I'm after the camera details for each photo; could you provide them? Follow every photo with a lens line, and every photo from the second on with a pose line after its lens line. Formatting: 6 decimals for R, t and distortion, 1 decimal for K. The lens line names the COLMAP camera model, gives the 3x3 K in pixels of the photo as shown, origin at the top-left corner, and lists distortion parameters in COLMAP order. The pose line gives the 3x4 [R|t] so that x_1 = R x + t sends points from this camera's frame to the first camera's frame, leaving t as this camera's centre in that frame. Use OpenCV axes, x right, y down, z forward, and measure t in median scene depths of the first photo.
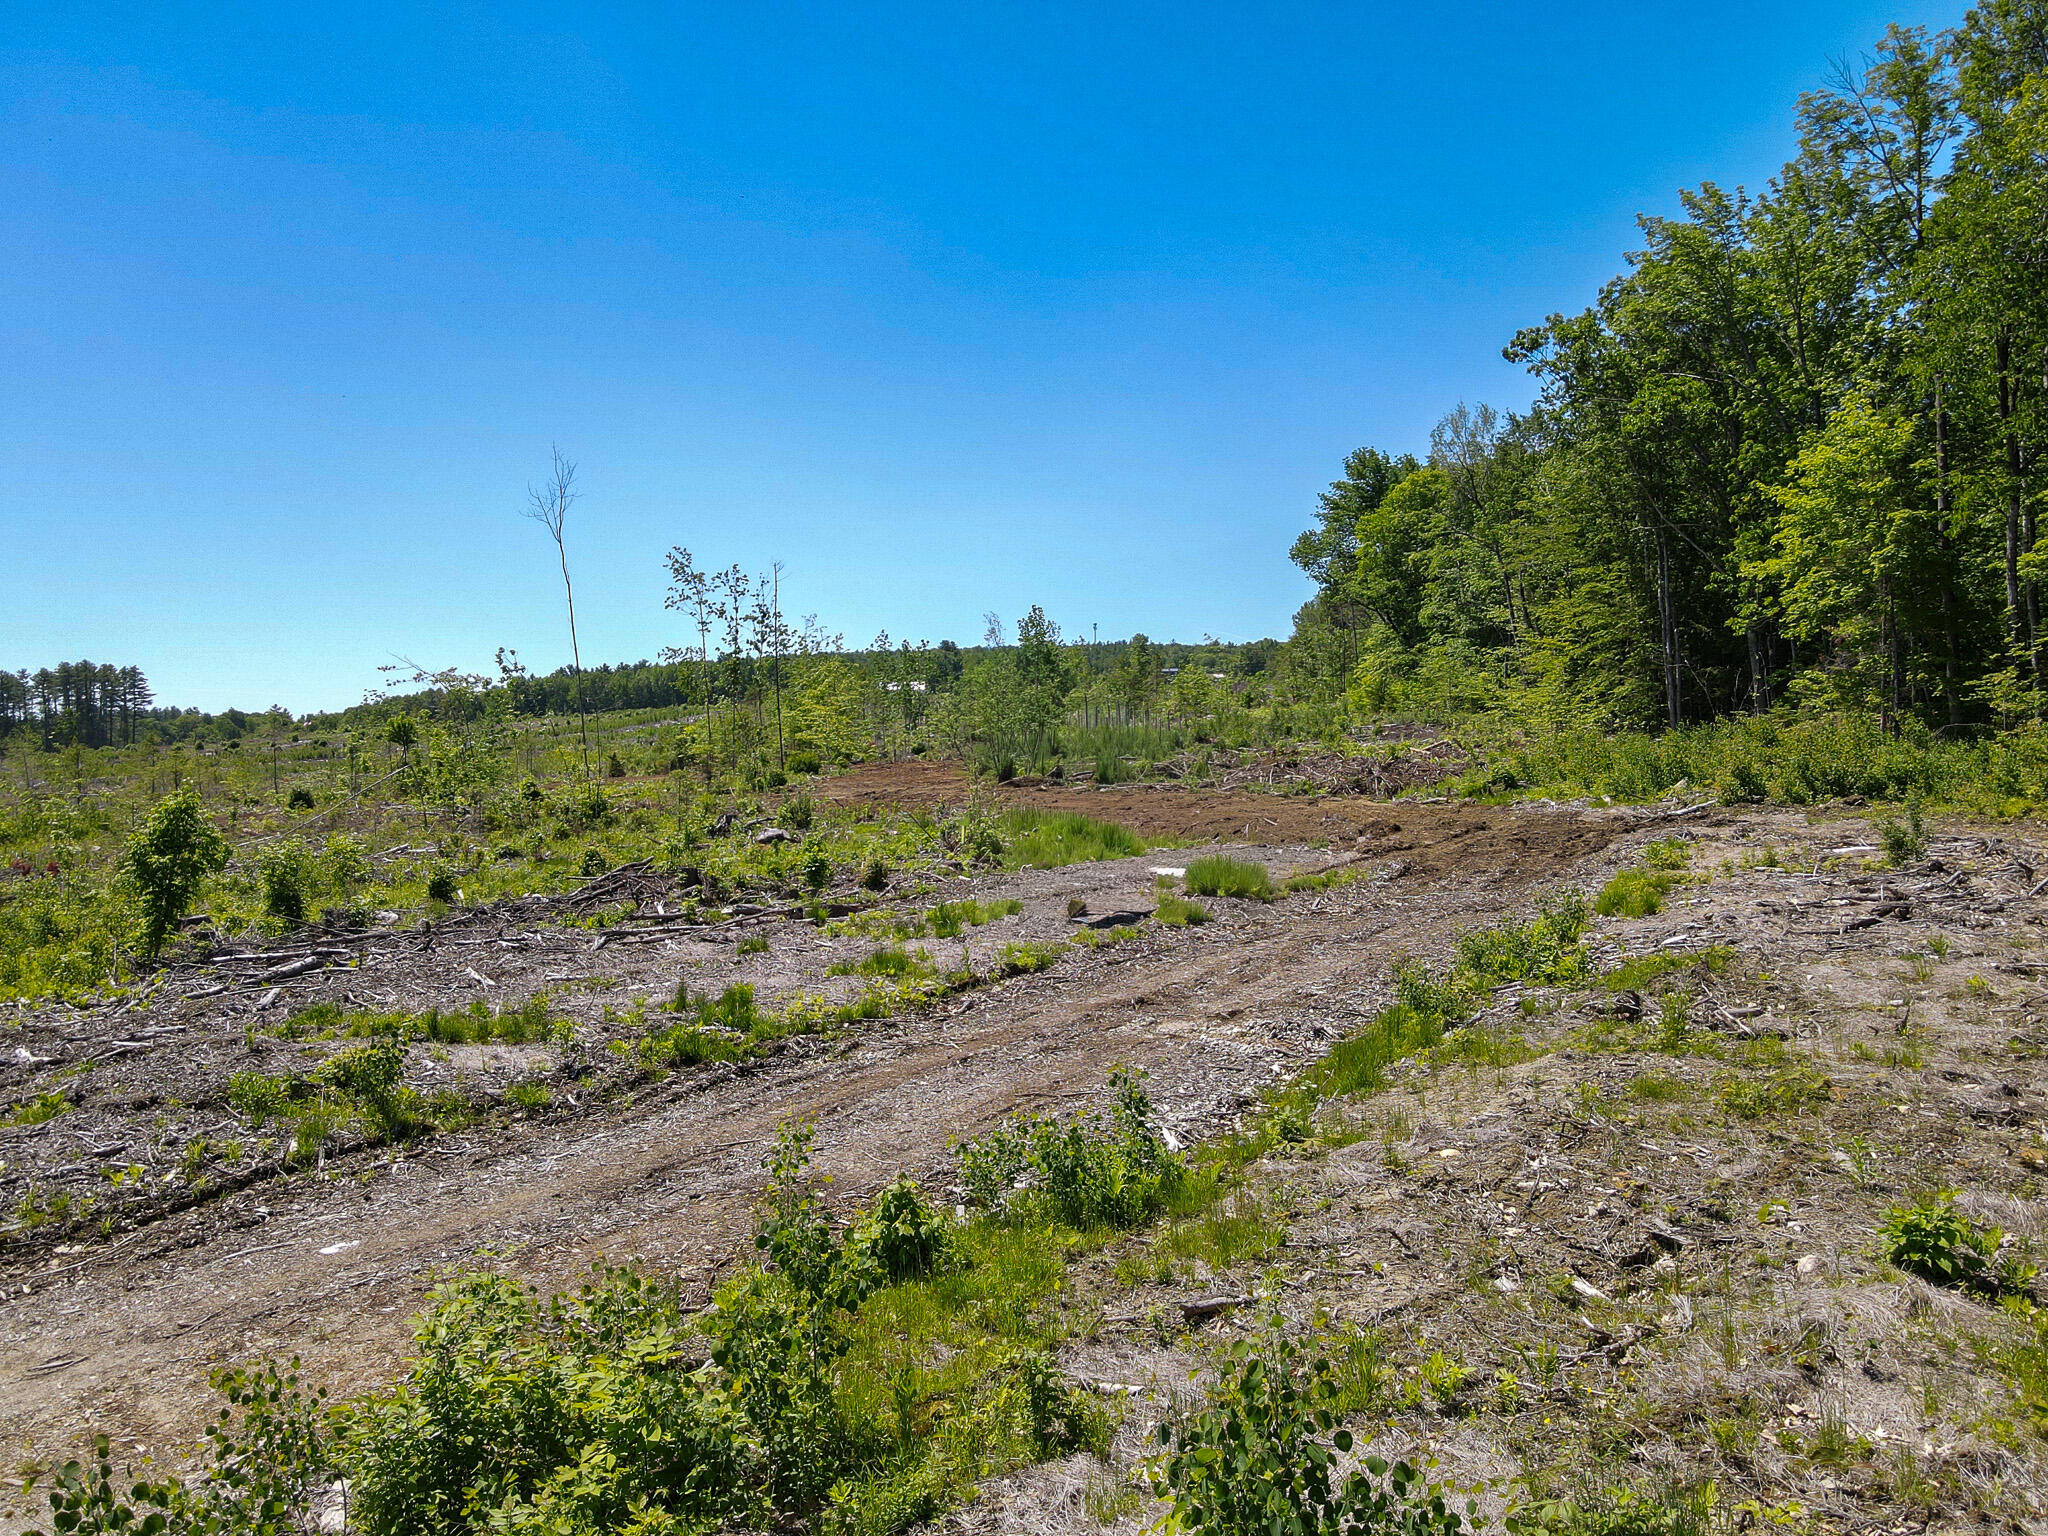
lens RADIAL K [[1498.0, 0, 1022.7], [0, 1498.0, 750.3], [0, 0, 1]] dist [-0.009738, 0.042040]
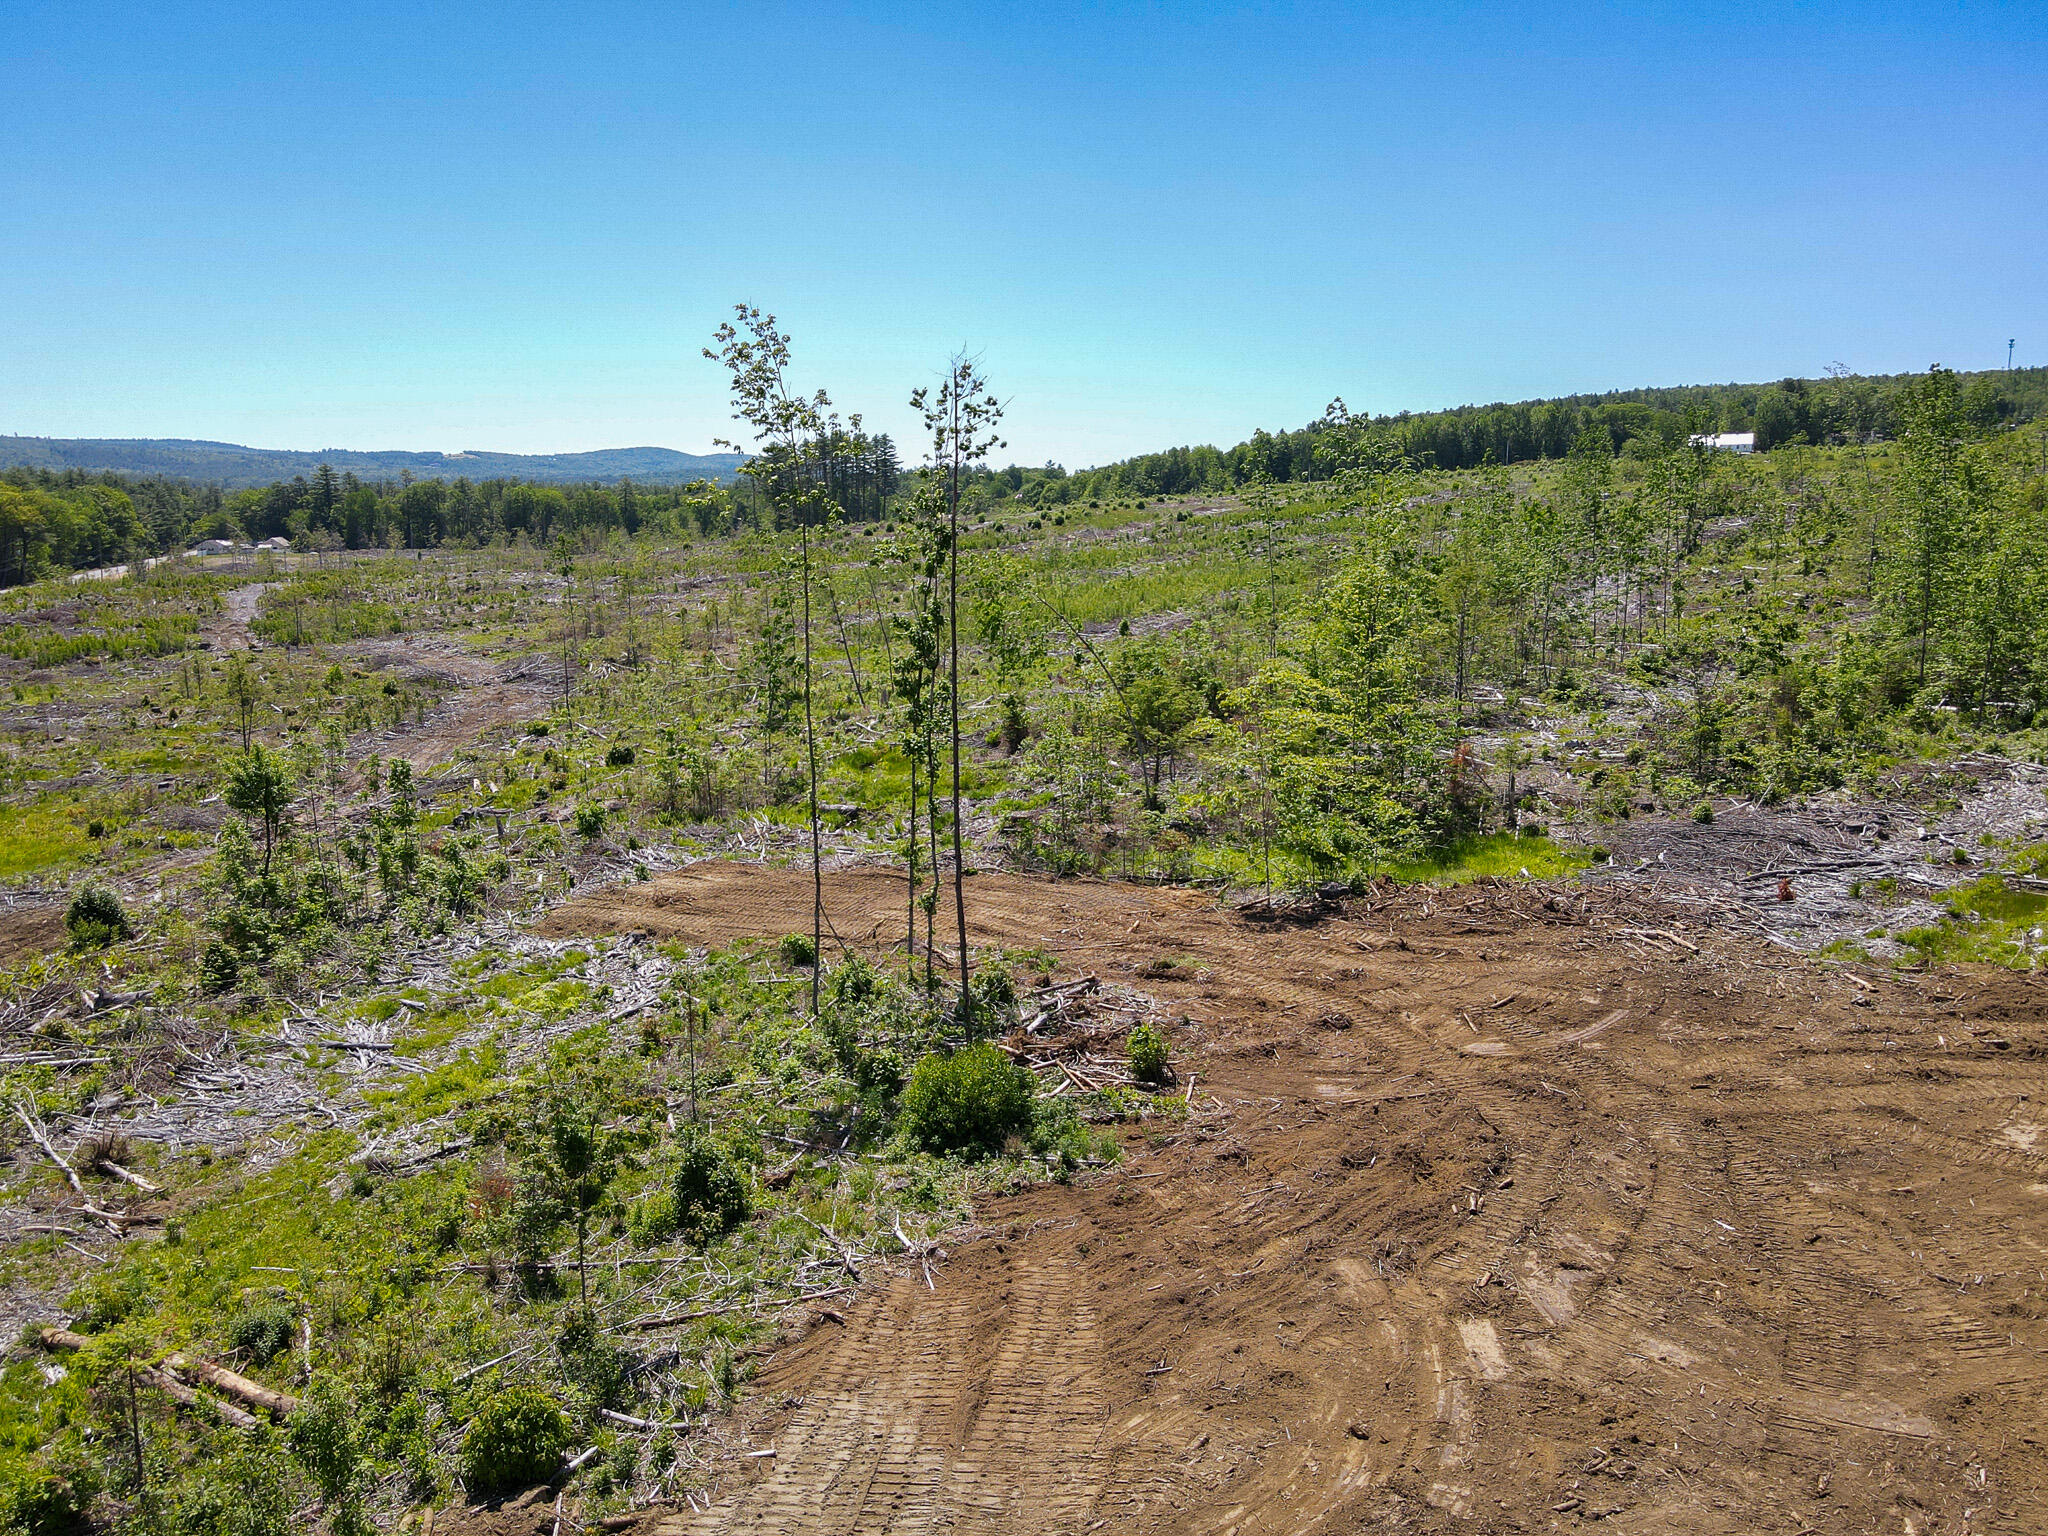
lens RADIAL K [[1501.3, 0, 1026.3], [0, 1501.3, 760.8], [0, 0, 1]] dist [-0.016264, 0.040082]
pose [[0.870338, 0.092349, -0.483718, -0.000890], [-0.005213, 0.983932, 0.178469, -0.056761], [0.492427, -0.152807, 0.856835, 0.415385]]
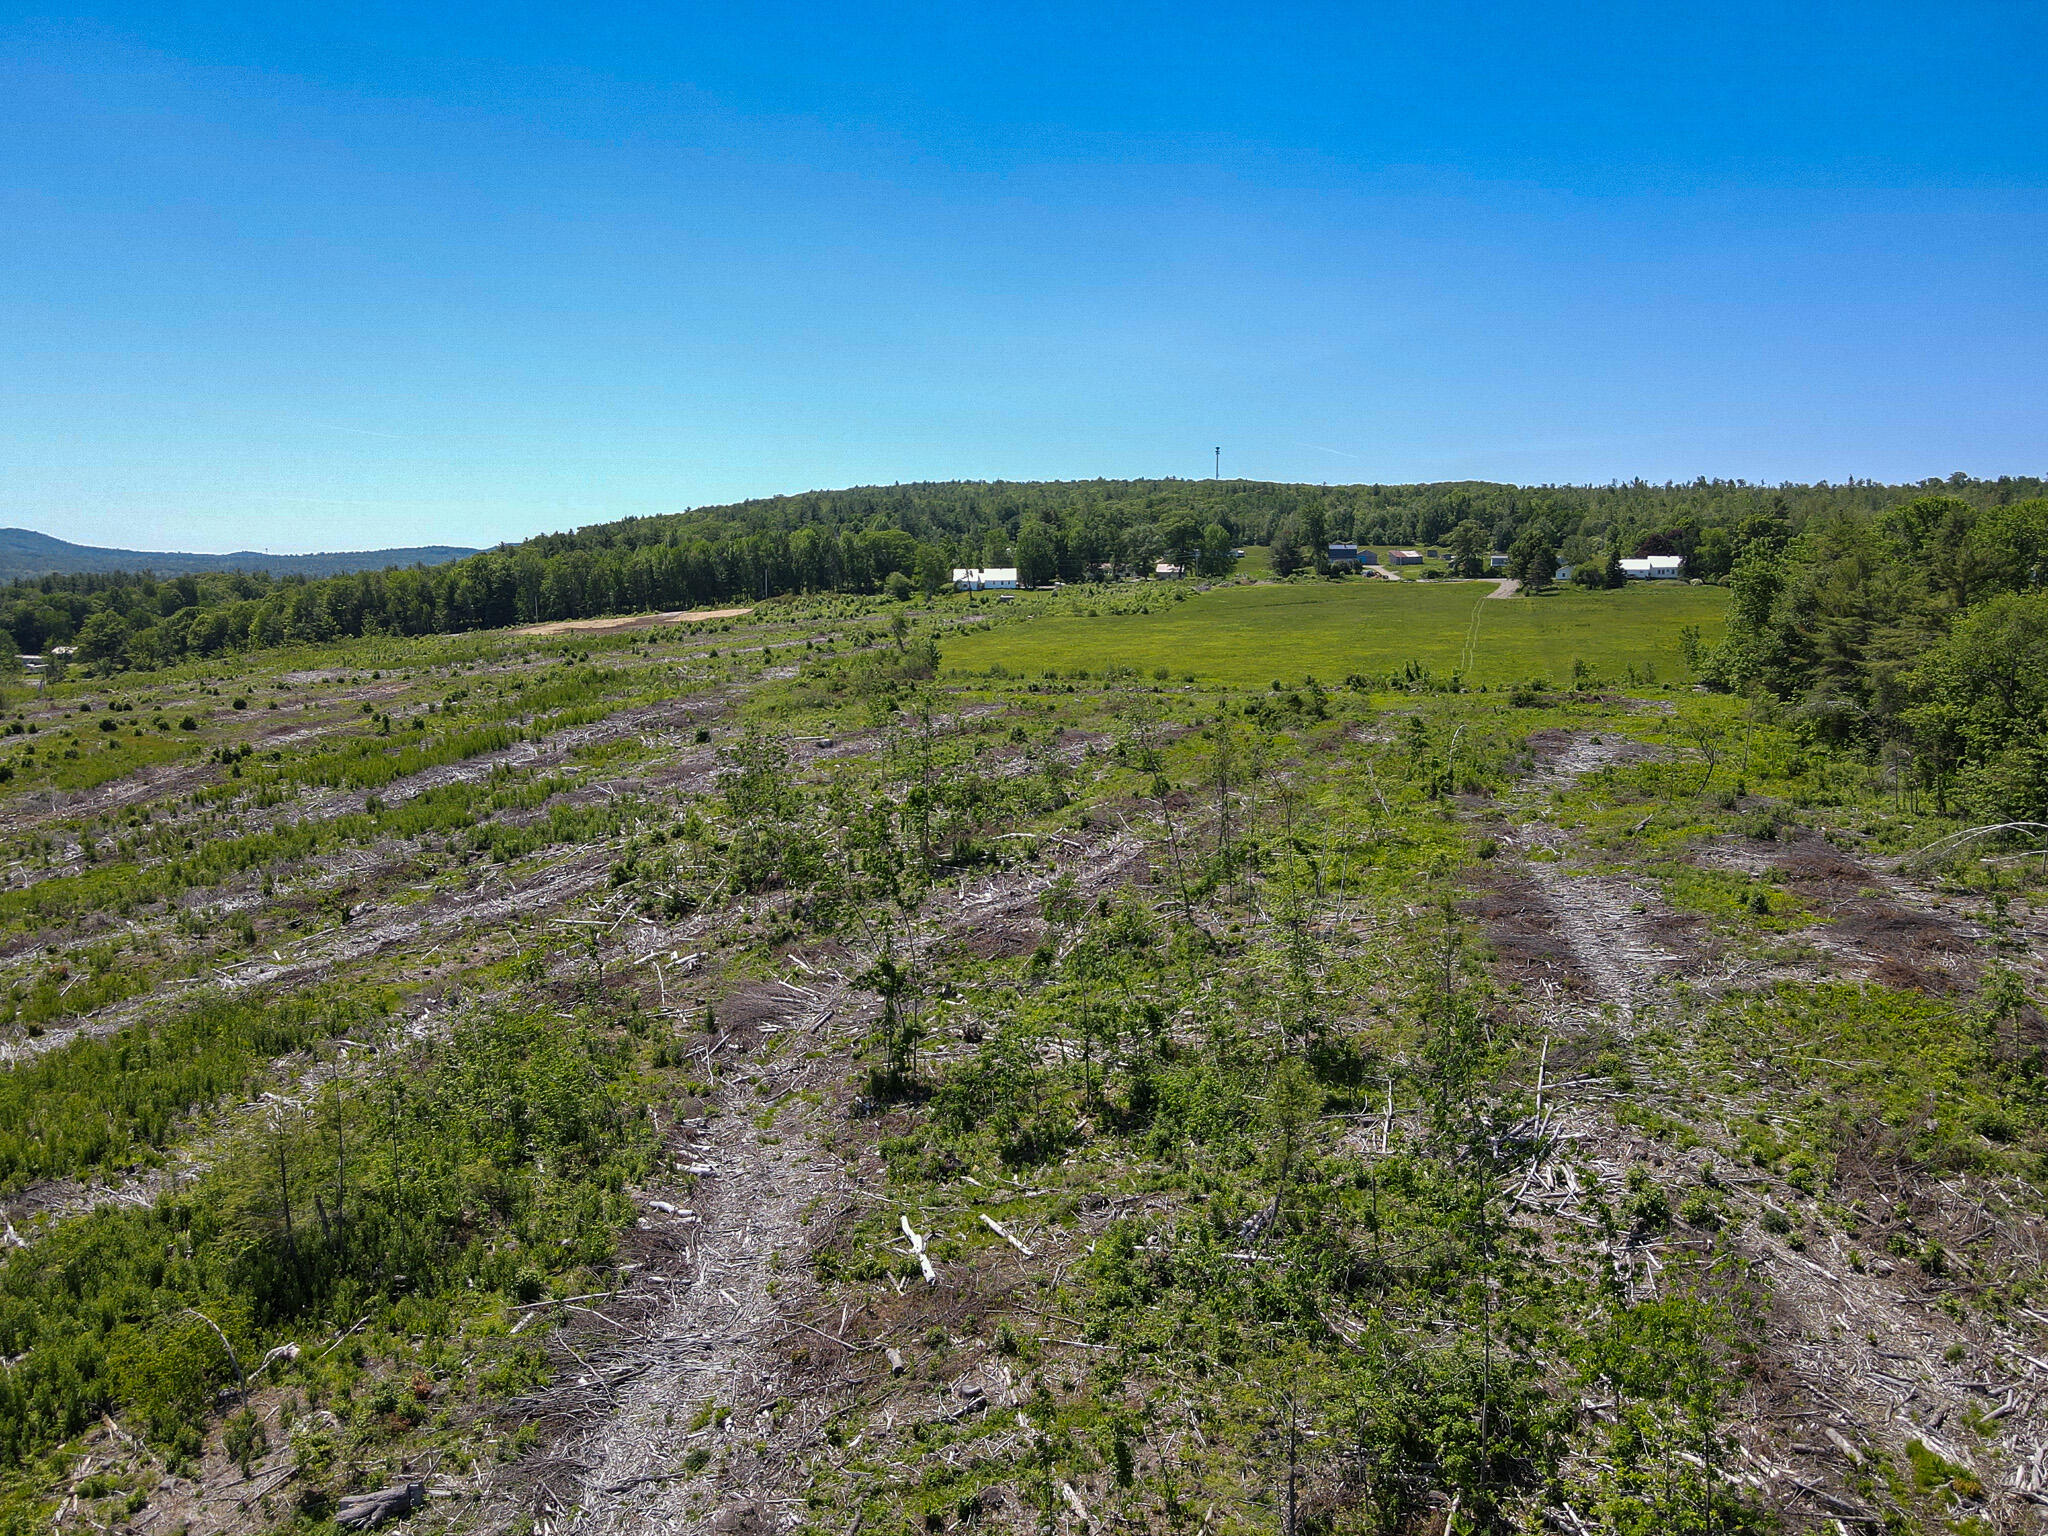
lens RADIAL K [[1491.1, 0, 980.9], [0, 1491.1, 766.5], [0, 0, 1]] dist [0.017507, 0.002002]
pose [[0.995114, 0.022060, -0.096236, -0.035266], [-0.008893, 0.990783, 0.135164, -0.183321], [0.098331, -0.133648, 0.986139, 0.995902]]
